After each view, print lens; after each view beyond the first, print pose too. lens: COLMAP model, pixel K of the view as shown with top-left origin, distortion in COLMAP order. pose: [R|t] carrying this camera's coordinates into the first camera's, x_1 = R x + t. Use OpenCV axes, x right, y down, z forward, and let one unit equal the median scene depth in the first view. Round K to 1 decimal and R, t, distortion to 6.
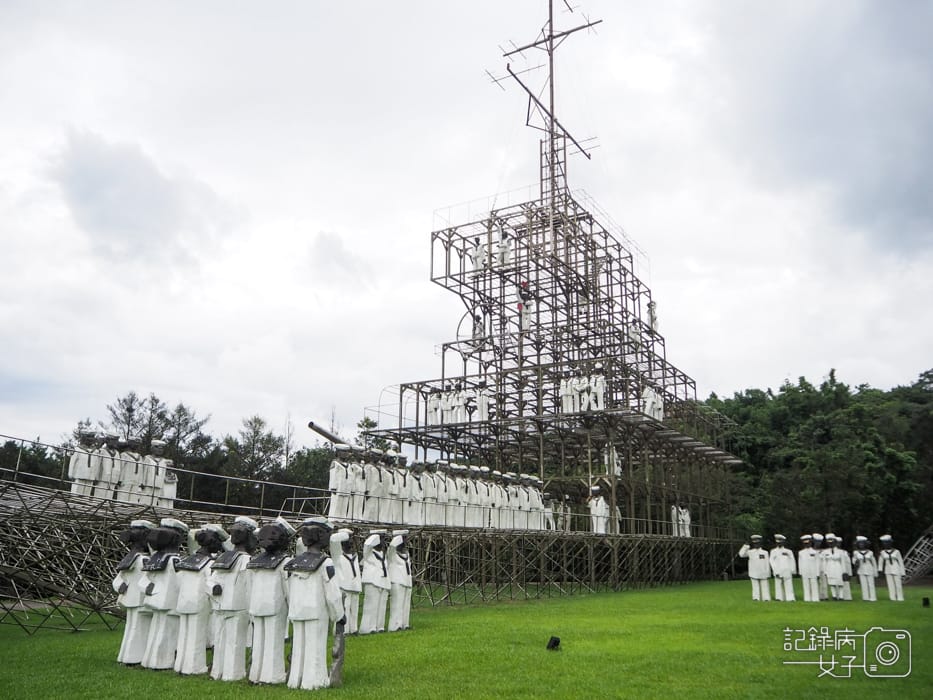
lens RADIAL K [[787.0, 0, 466.5], [0, 787.0, 350.0], [0, 0, 1]] dist [-0.046348, 0.017683]
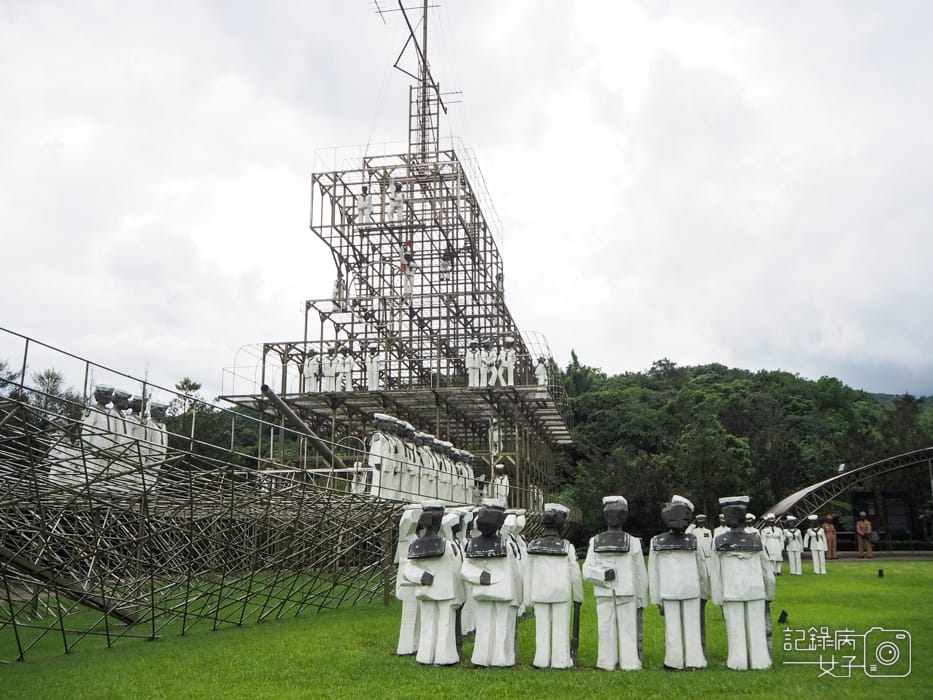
lens RADIAL K [[862.4, 0, 466.5], [0, 862.4, 350.0], [0, 0, 1]] dist [-0.010547, -0.014889]
pose [[0.932492, 0.063163, 0.355625, -0.257823], [-0.078136, 0.996553, 0.027883, 0.007913], [-0.352637, -0.053788, 0.934213, 0.035758]]
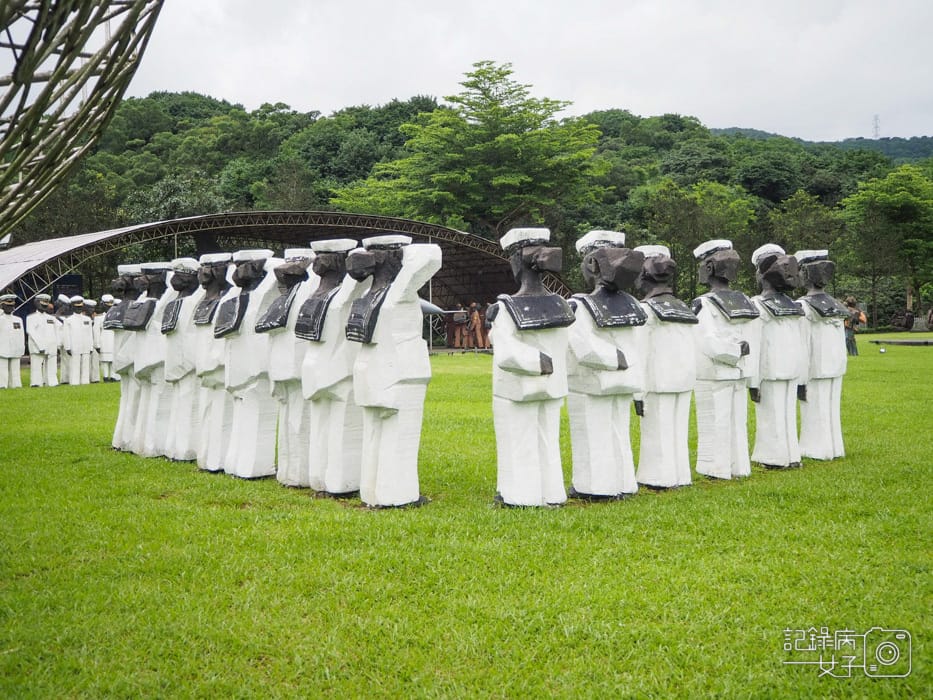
lens RADIAL K [[1216.9, 0, 466.5], [0, 1216.9, 350.0], [0, 0, 1]] dist [-0.002646, -0.010206]
pose [[0.255657, -0.026800, 0.966396, -0.400884], [-0.227851, 0.969786, 0.087172, 0.077861], [-0.939534, -0.242481, 0.241826, 0.277784]]
